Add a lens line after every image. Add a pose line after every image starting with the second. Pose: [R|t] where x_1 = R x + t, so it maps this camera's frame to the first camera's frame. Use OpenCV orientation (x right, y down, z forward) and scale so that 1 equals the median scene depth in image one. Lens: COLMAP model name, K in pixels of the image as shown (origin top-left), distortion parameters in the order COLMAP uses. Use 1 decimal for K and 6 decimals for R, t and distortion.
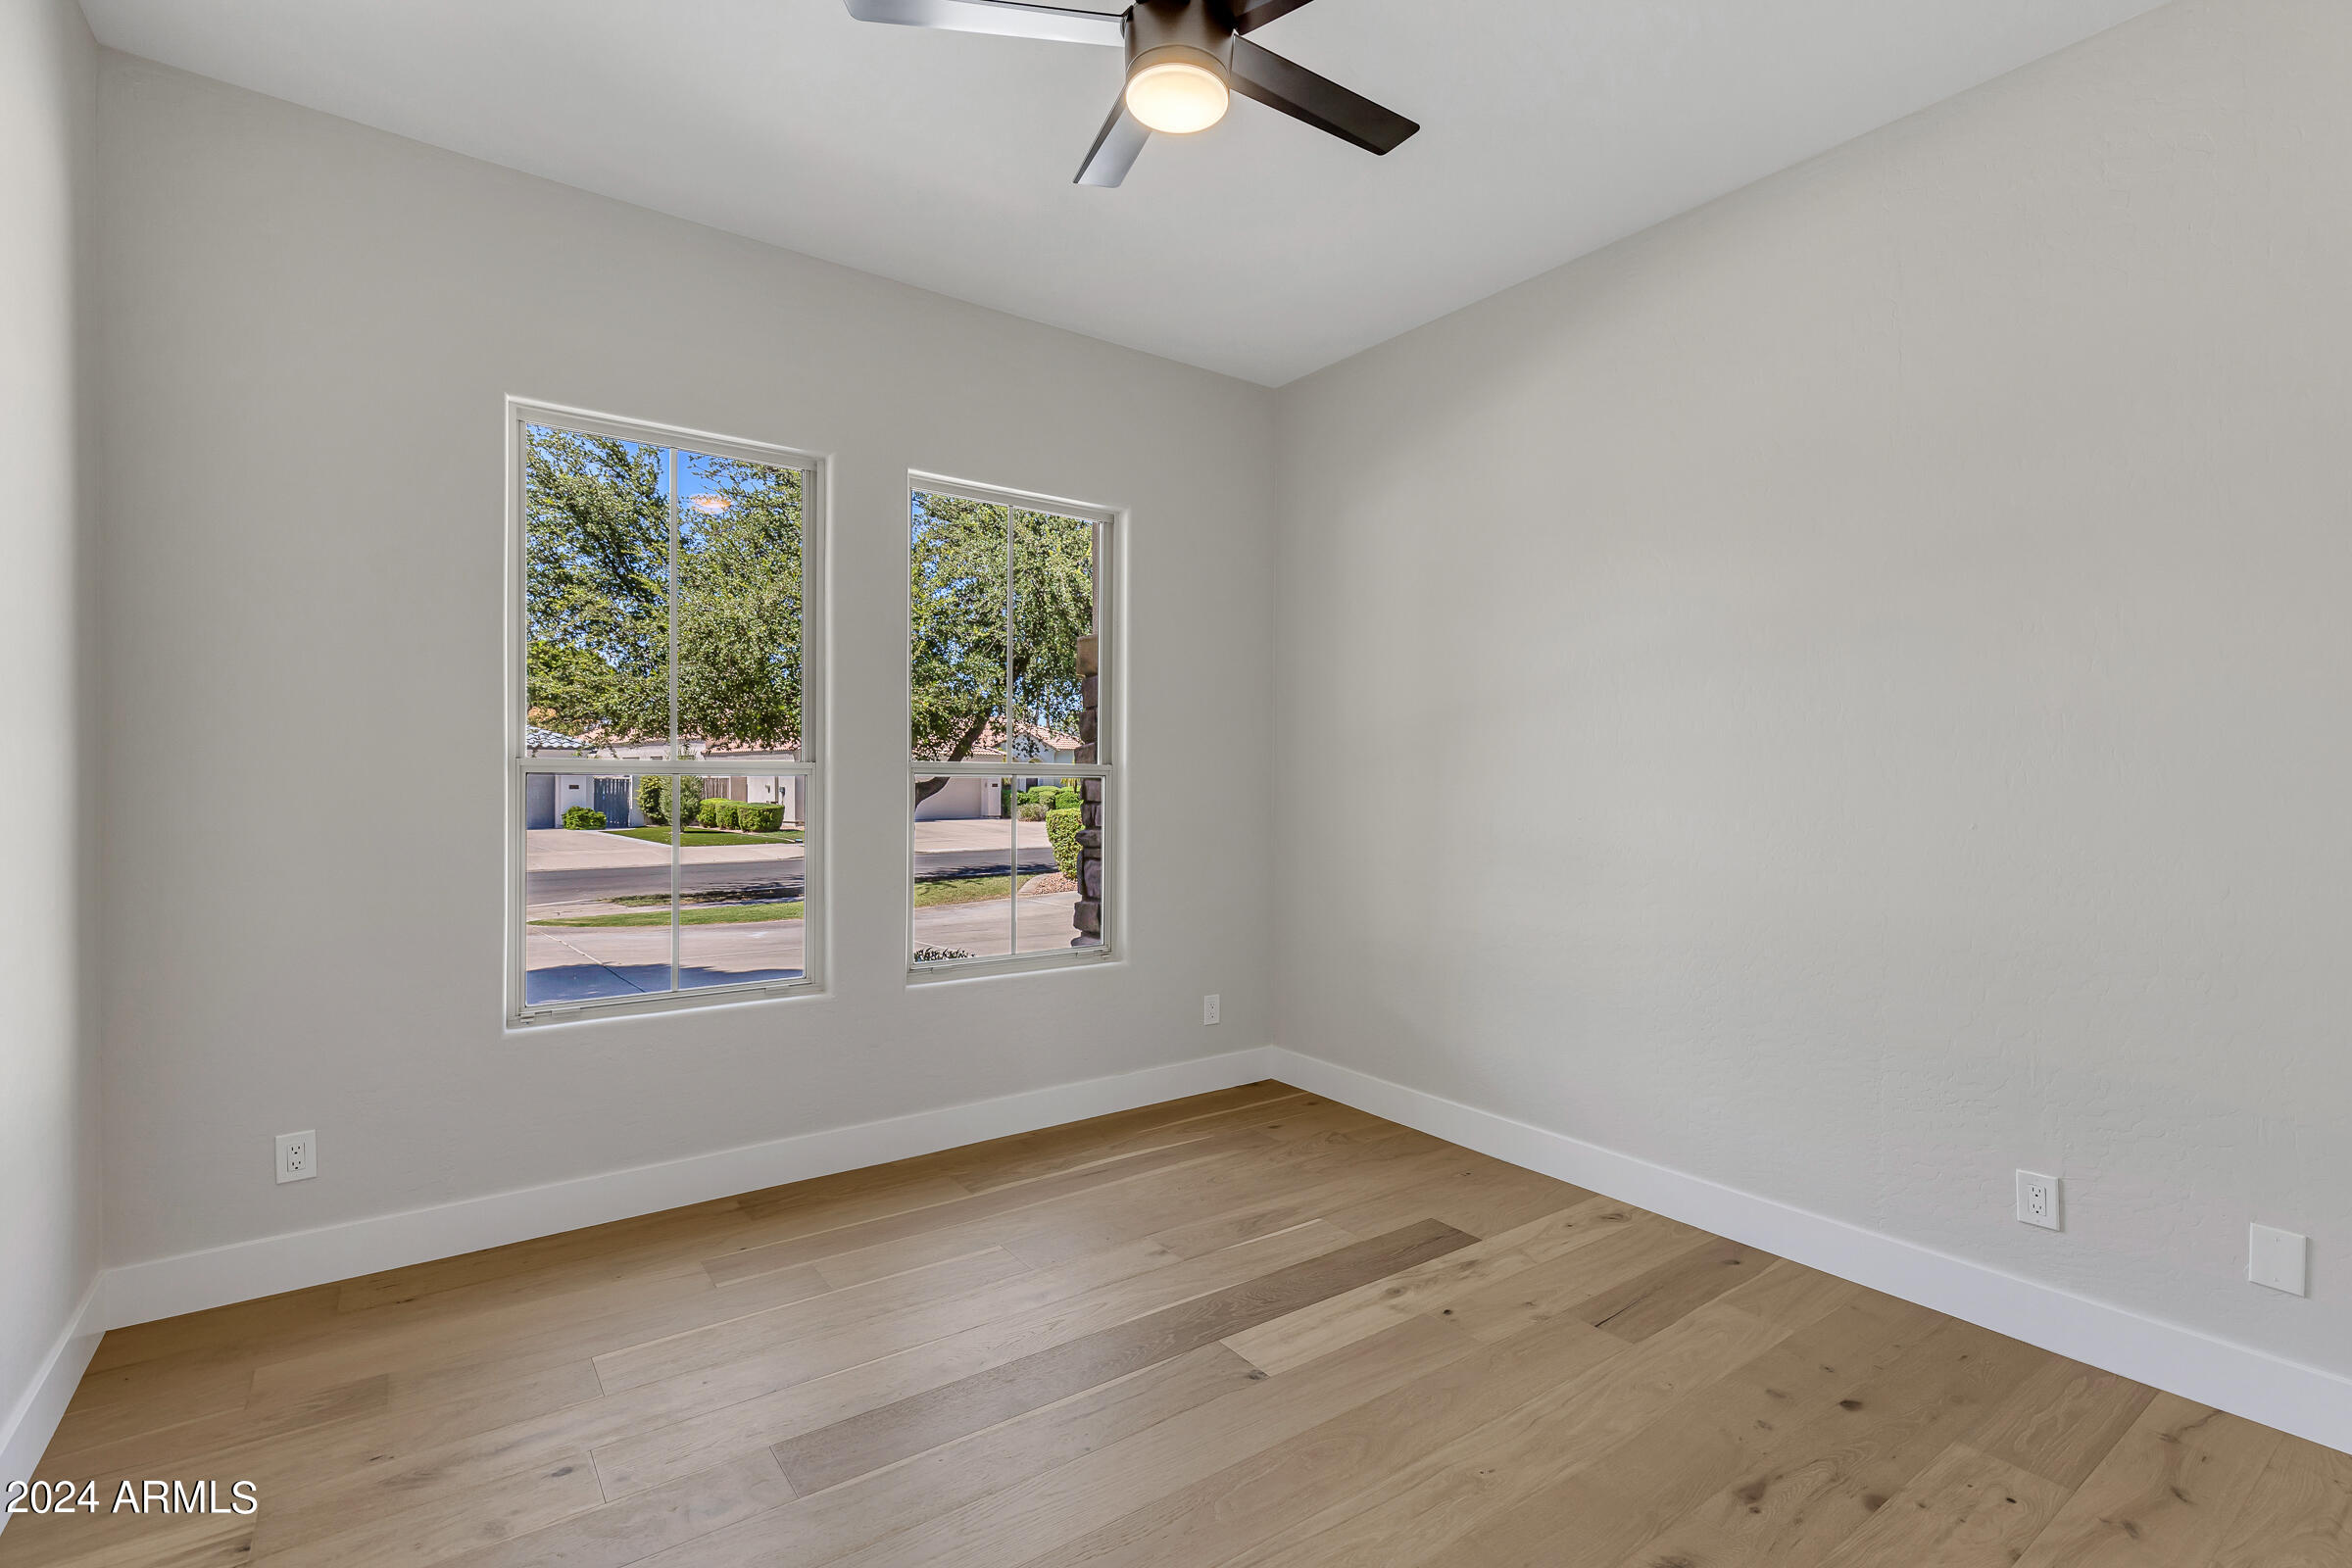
lens RADIAL K [[1076.3, 0, 1176.0], [0, 1076.3, 784.0], [0, 0, 1]] dist [0.000109, -0.000085]
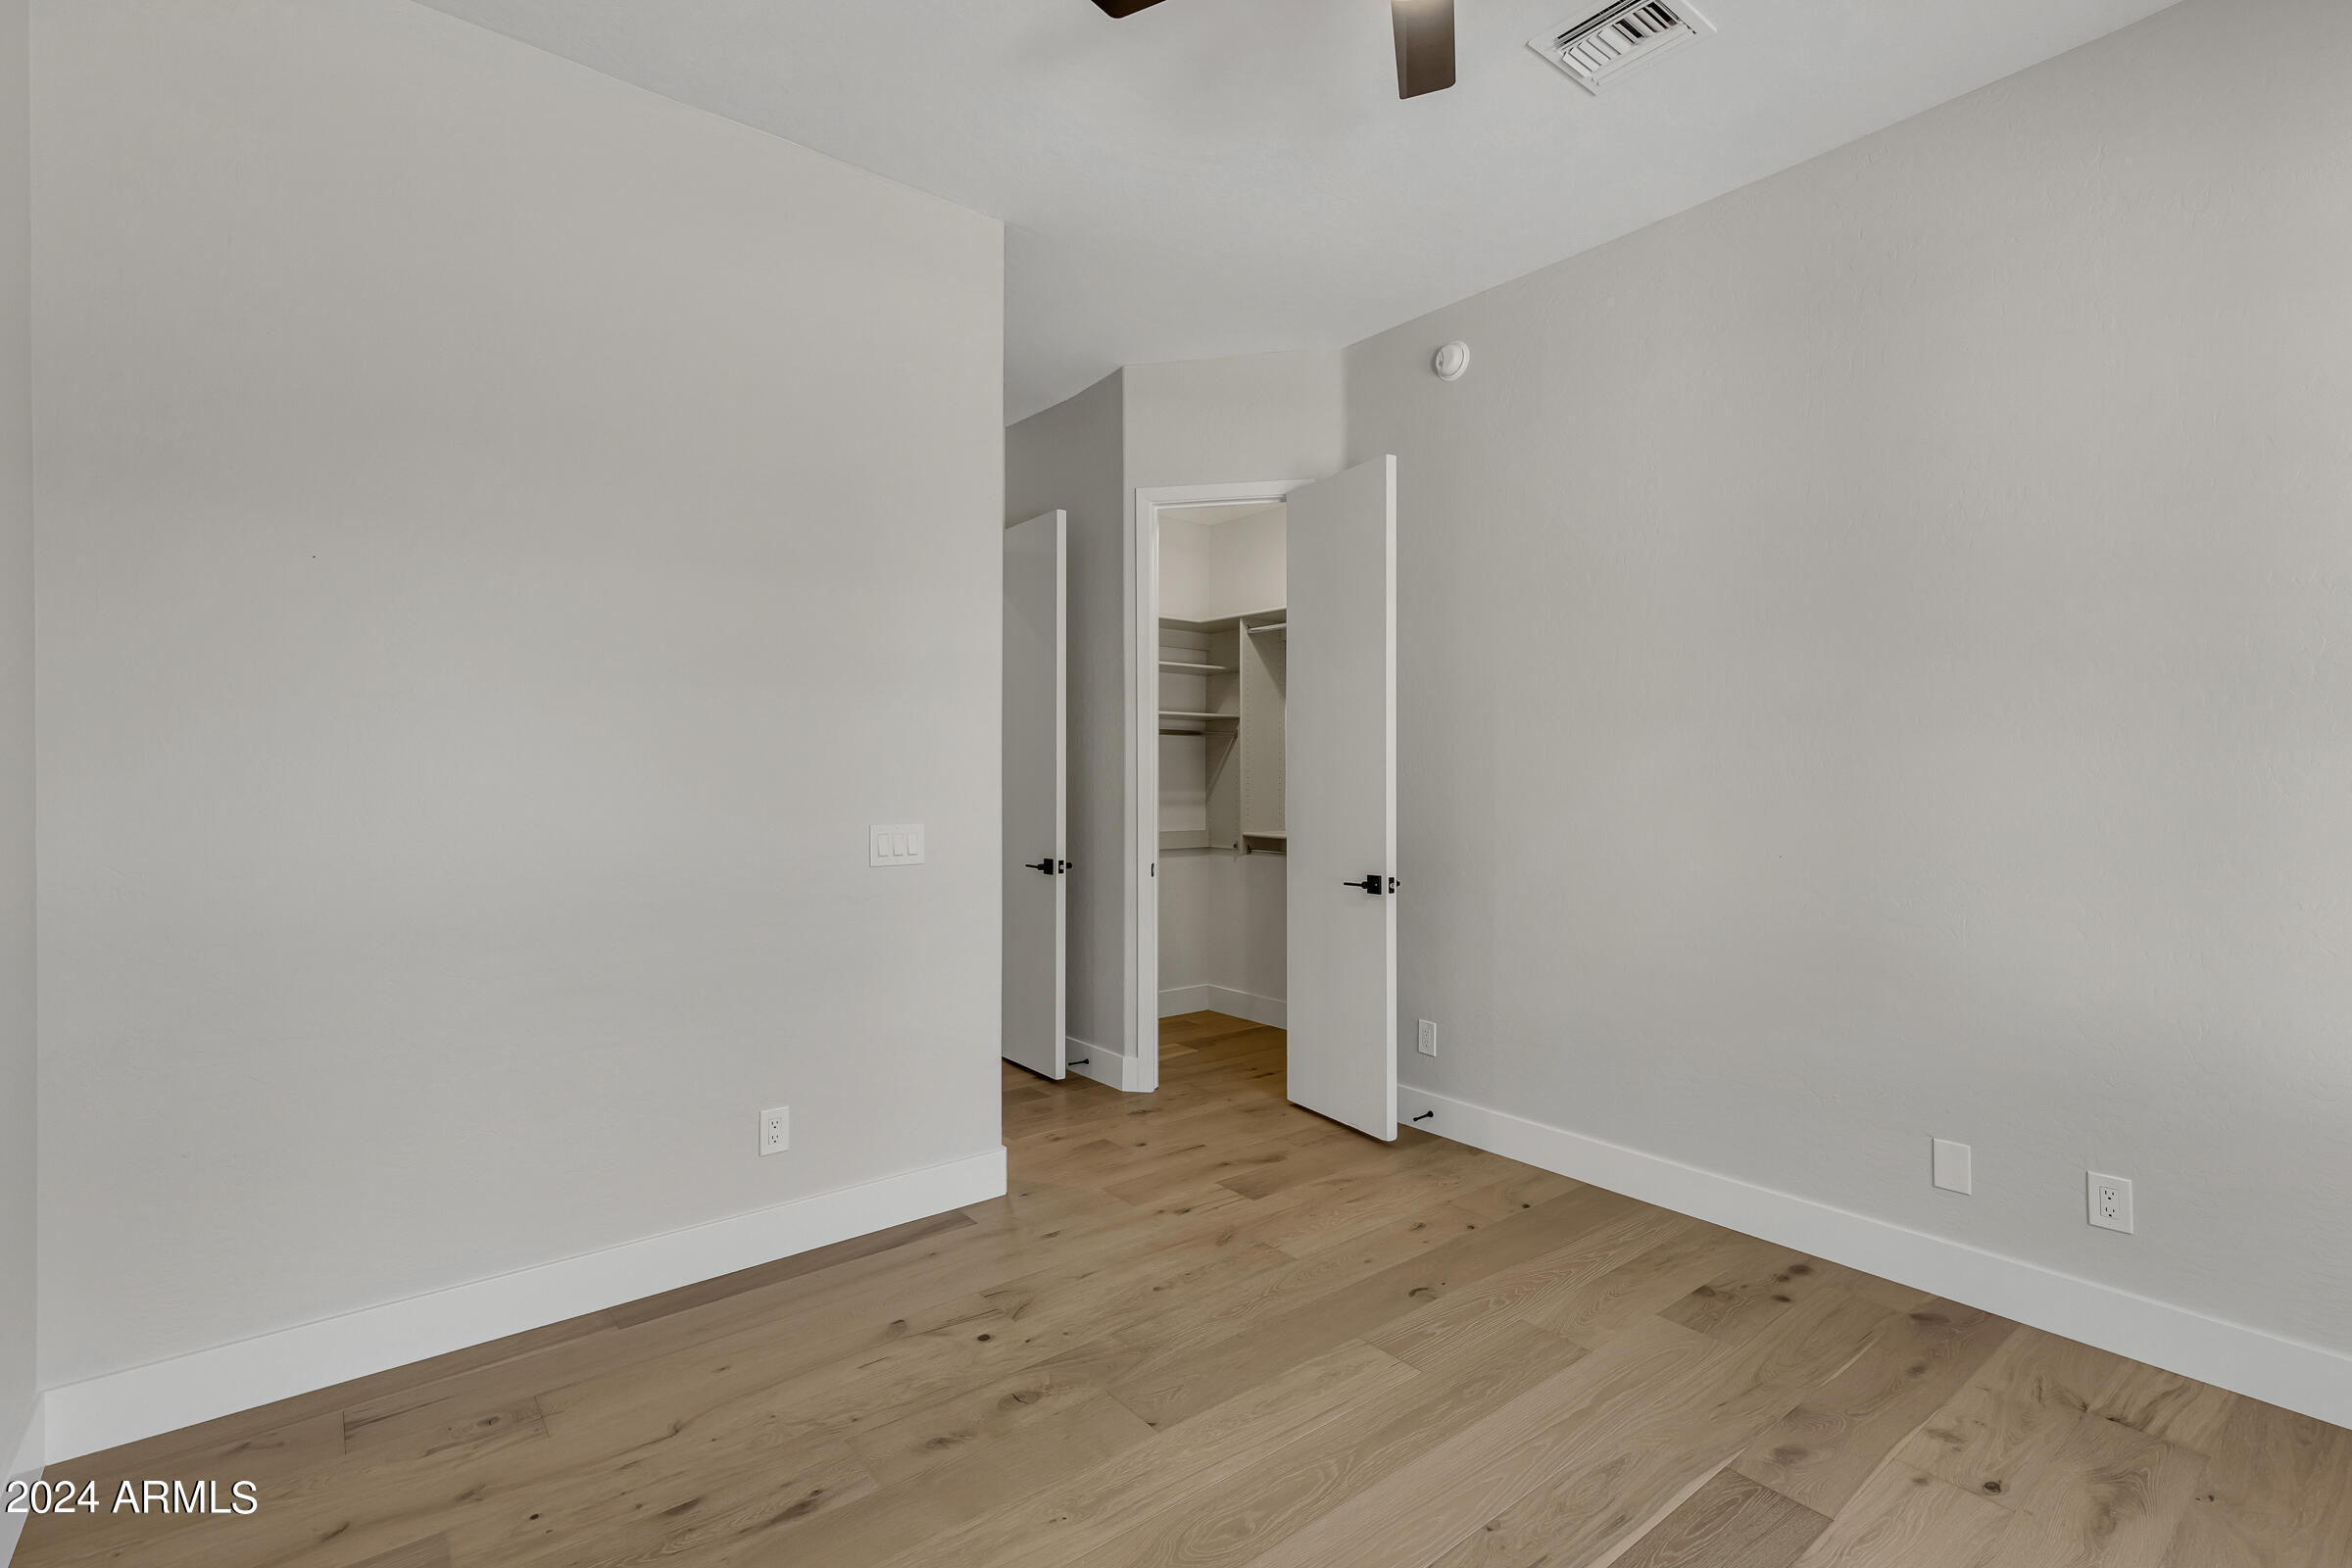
lens RADIAL K [[1076.3, 0, 1176.0], [0, 1076.3, 784.0], [0, 0, 1]] dist [0.000109, -0.000085]
pose [[-0.998792, -0.006503, -0.048715, 0.243832], [-0.006786, 0.999961, 0.005656, -0.012064], [0.048677, 0.005980, -0.998797, 2.002081]]
